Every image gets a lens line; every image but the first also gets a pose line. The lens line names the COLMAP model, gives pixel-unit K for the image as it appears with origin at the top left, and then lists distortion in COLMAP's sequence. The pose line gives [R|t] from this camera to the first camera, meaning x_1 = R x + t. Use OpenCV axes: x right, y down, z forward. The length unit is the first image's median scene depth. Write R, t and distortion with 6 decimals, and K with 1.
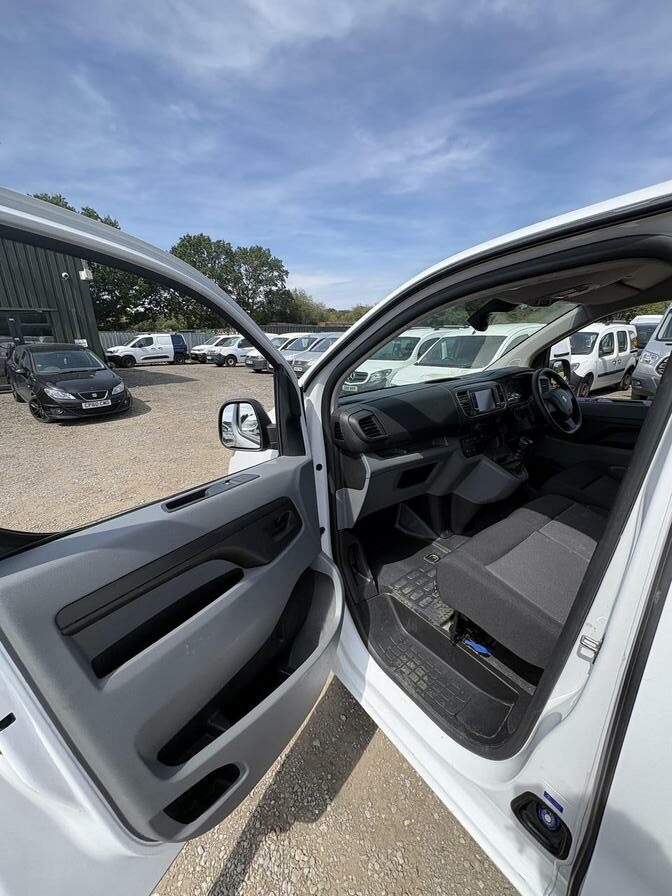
lens RADIAL K [[358.0, 0, 336.0], [0, 358.0, 448.0], [0, 0, 1]] dist [-0.001536, -0.000176]
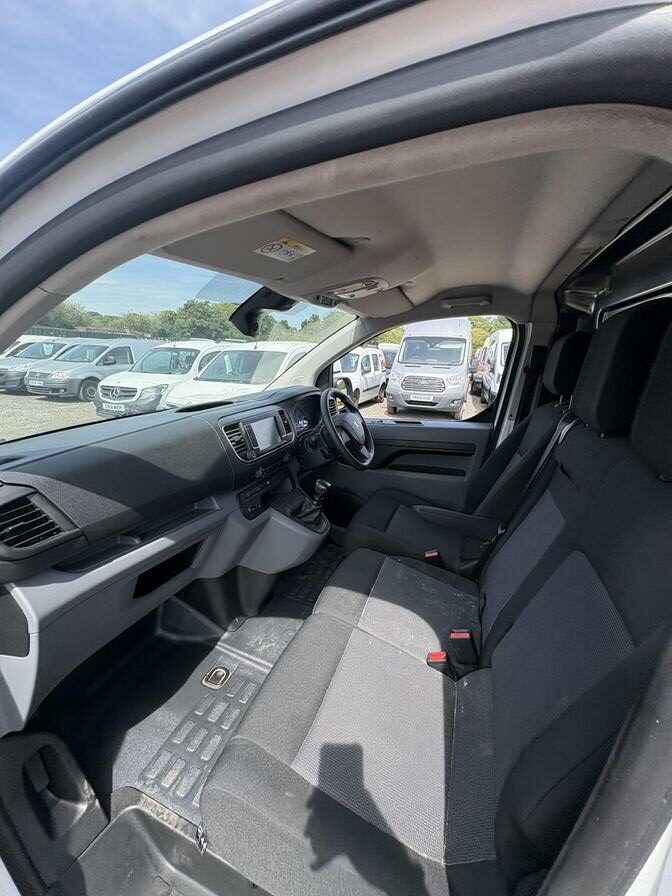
lens RADIAL K [[358.0, 0, 336.0], [0, 358.0, 448.0], [0, 0, 1]] dist [-0.001536, -0.000176]
pose [[0.847431, -0.086441, 0.523821, 0.148024], [0.106833, 0.994238, -0.008763, -0.078264], [-0.520046, 0.063387, 0.851783, 0.303242]]
